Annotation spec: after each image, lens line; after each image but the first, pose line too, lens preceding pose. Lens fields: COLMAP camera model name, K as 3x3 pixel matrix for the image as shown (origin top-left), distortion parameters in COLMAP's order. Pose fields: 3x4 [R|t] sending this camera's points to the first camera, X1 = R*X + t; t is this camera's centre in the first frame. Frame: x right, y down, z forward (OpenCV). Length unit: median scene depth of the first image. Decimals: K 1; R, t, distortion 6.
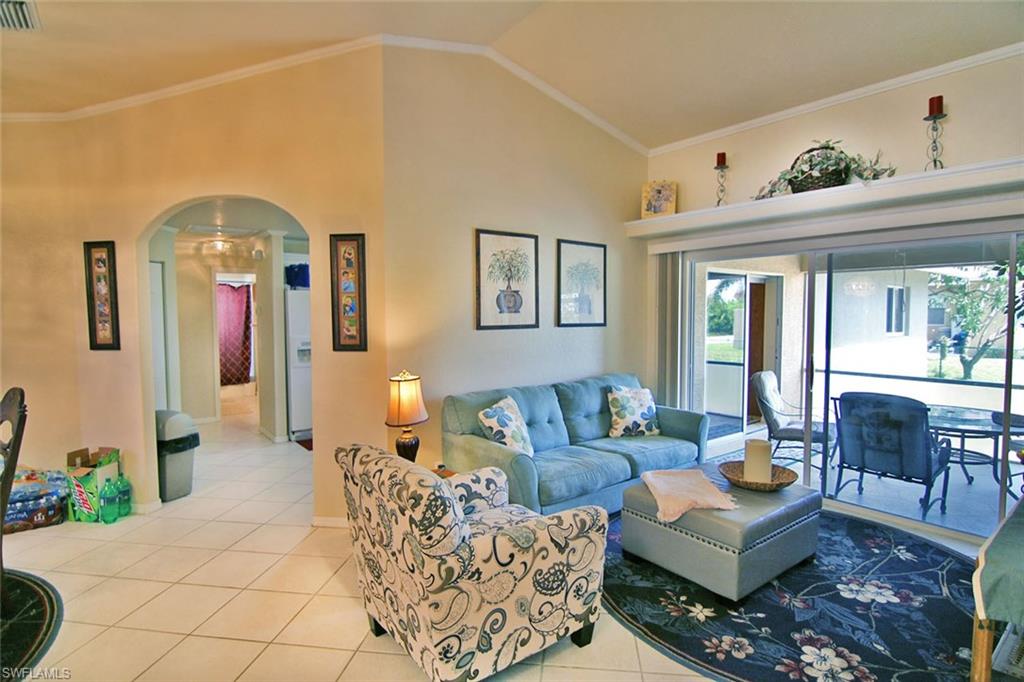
lens RADIAL K [[521.7, 0, 506.2], [0, 521.7, 342.7], [0, 0, 1]] dist [-0.009821, -0.007907]
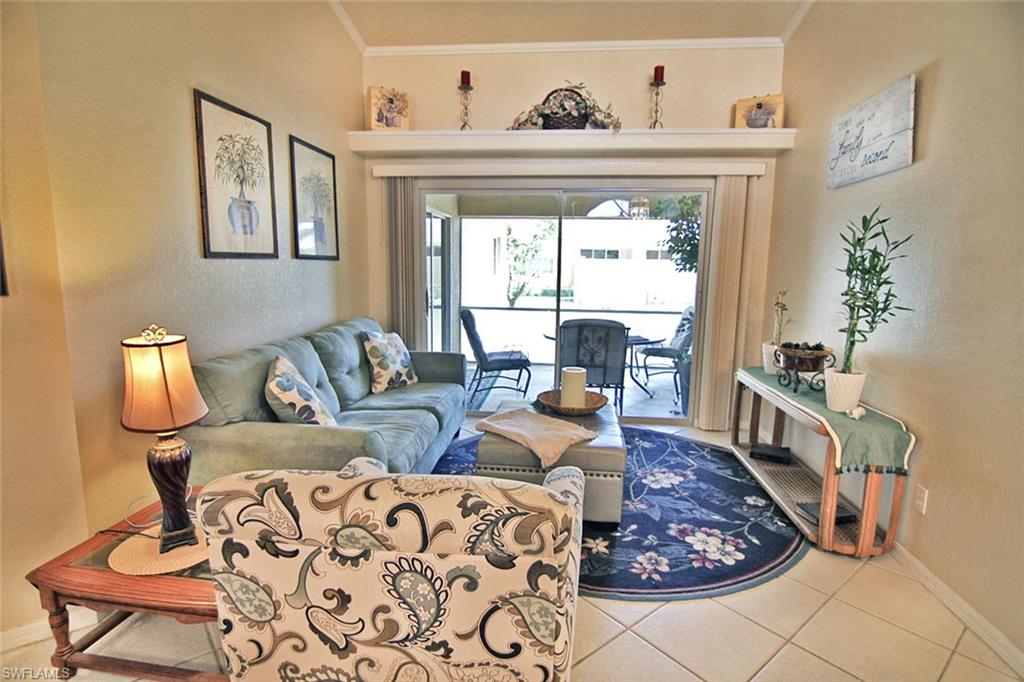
lens RADIAL K [[521.7, 0, 514.1], [0, 521.7, 346.7], [0, 0, 1]] dist [-0.009821, -0.007907]
pose [[0.686089, -0.100235, 0.720579, -0.251628], [0.025191, 0.993142, 0.114164, 0.018566], [-0.727081, -0.060175, 0.683909, 0.287793]]
